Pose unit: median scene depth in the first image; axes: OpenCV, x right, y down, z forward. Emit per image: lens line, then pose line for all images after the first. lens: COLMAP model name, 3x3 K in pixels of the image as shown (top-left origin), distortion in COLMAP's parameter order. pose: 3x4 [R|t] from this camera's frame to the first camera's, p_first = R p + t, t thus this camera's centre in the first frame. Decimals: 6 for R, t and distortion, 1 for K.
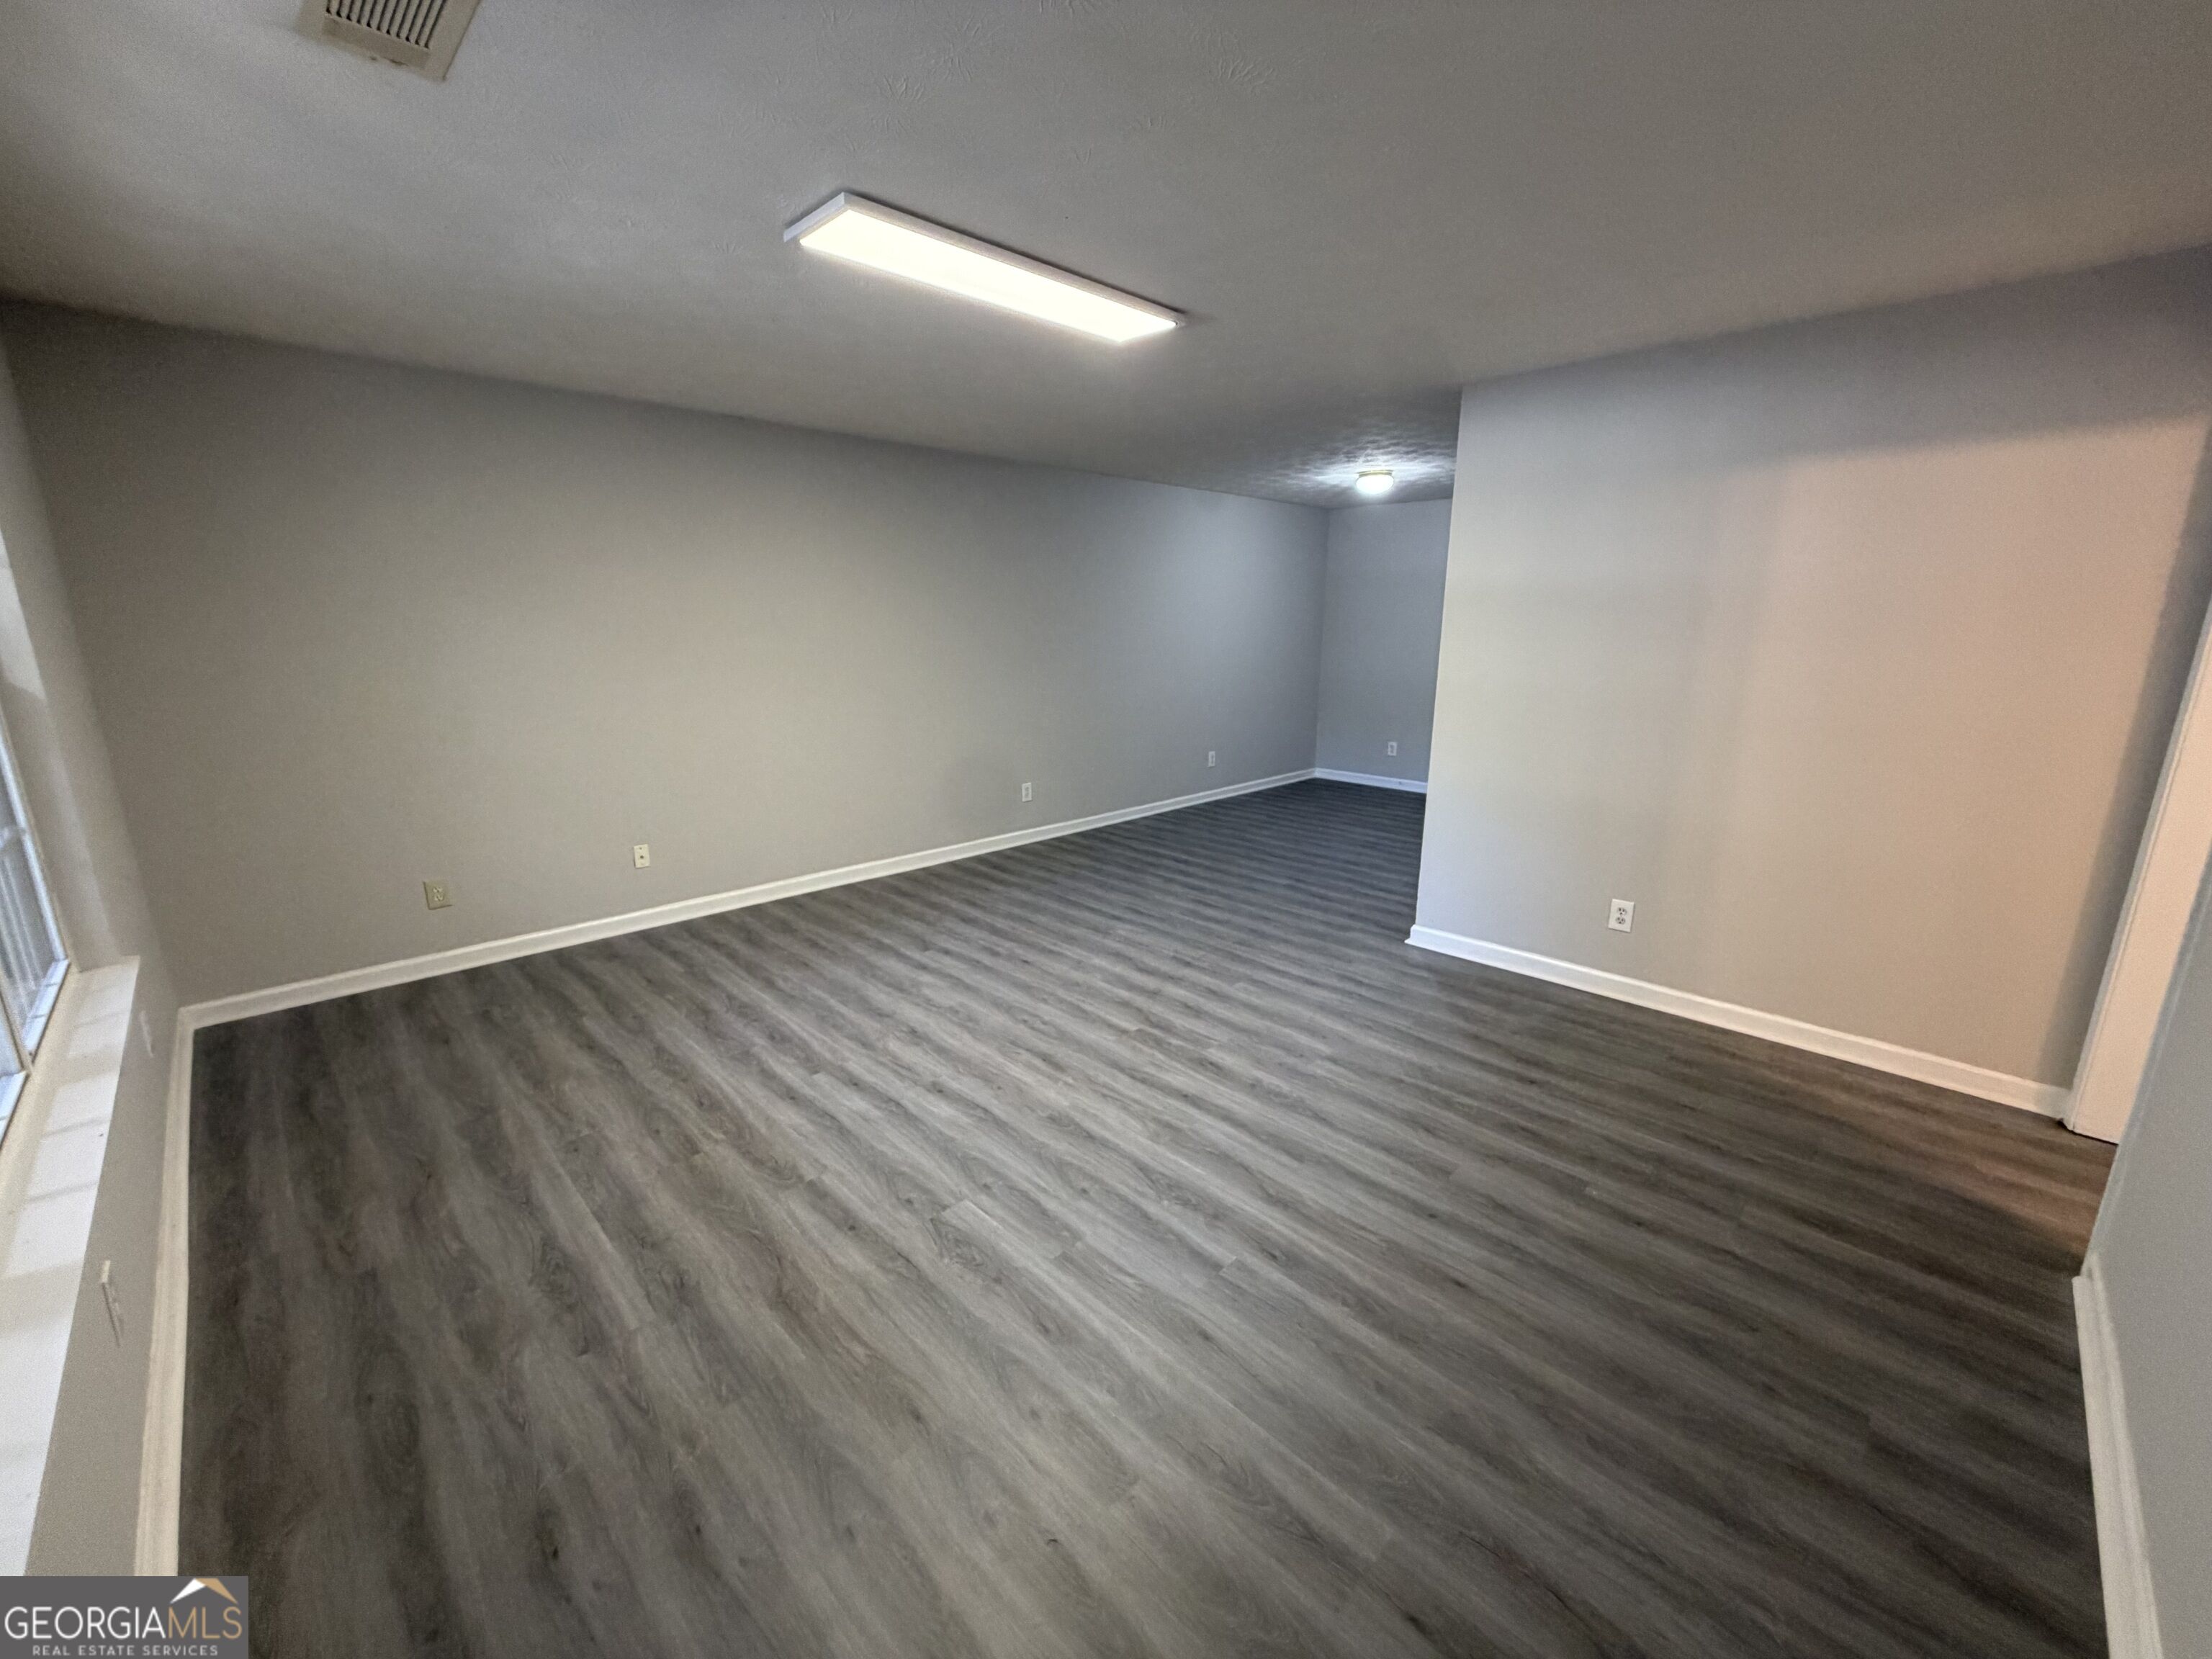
lens RADIAL K [[877.8, 0, 1098.8], [0, 877.8, 828.4], [0, 0, 1]] dist [-0.000354, -0.000383]
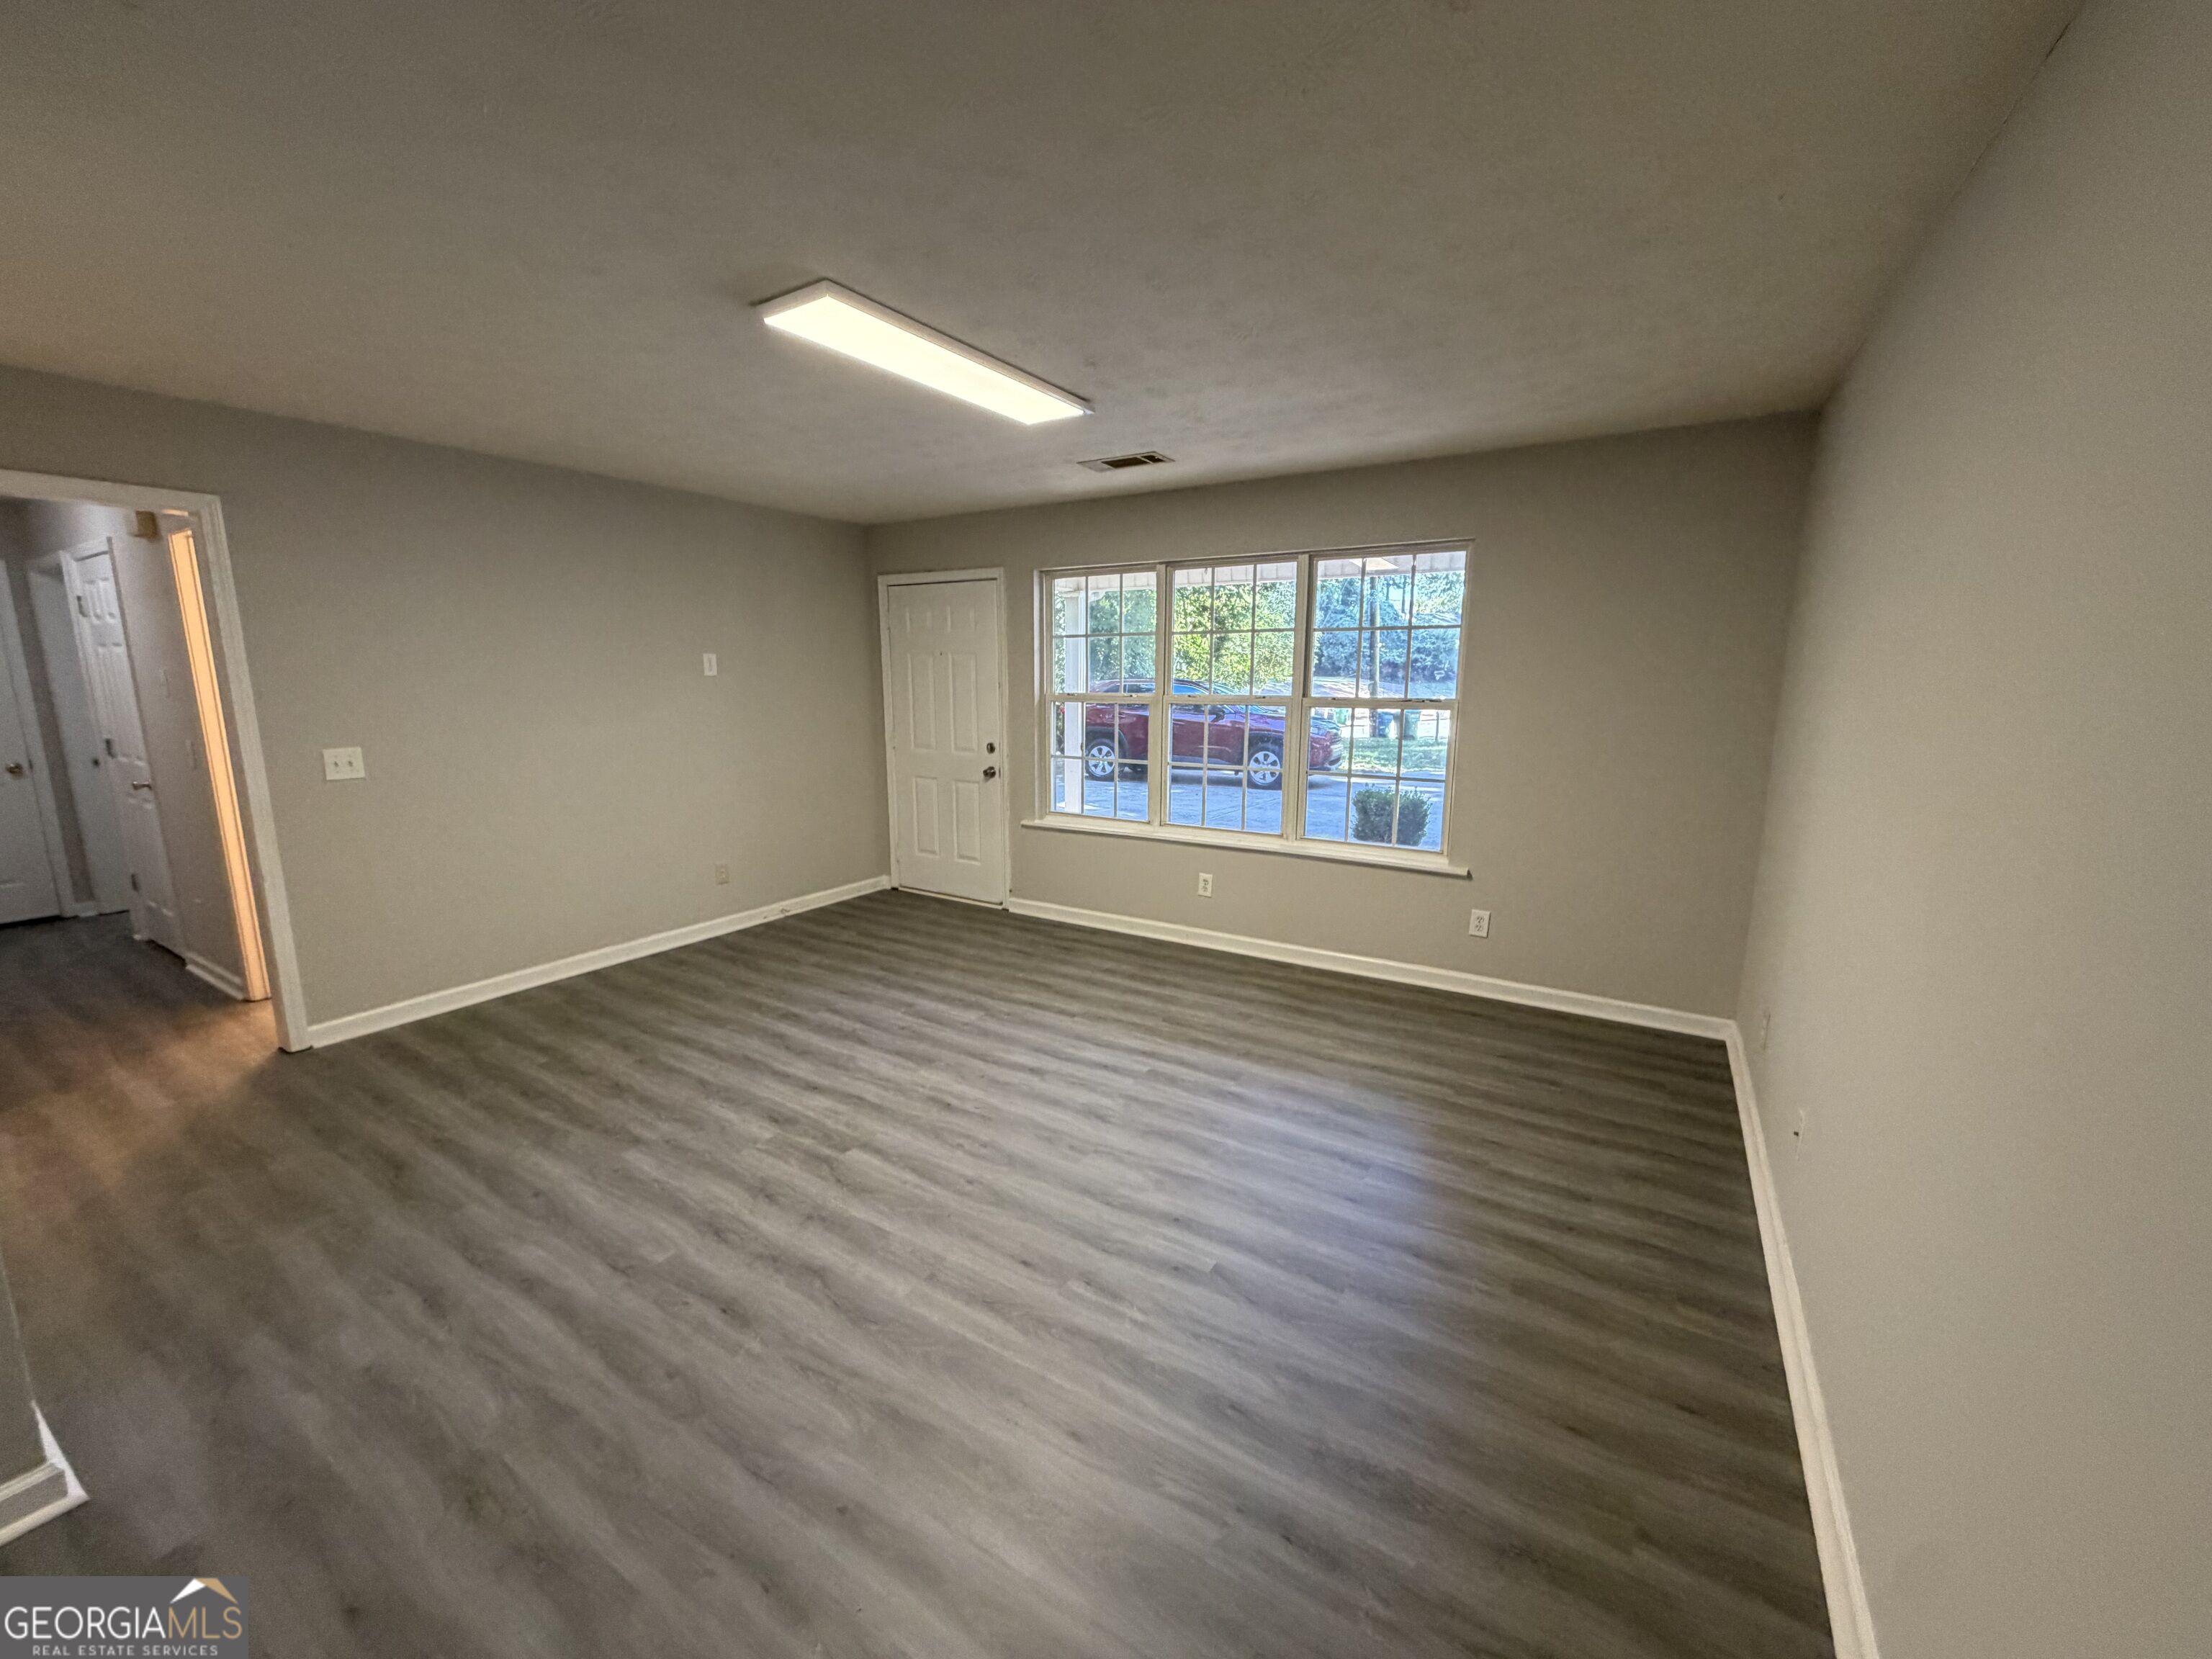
lens RADIAL K [[877.8, 0, 1098.8], [0, 877.8, 828.4], [0, 0, 1]] dist [-0.000354, -0.000383]
pose [[-0.972917, 0.036838, -0.228201, -0.011008], [-0.057881, 0.916946, 0.394791, -0.452488], [0.223791, 0.397307, -0.889980, 1.874568]]
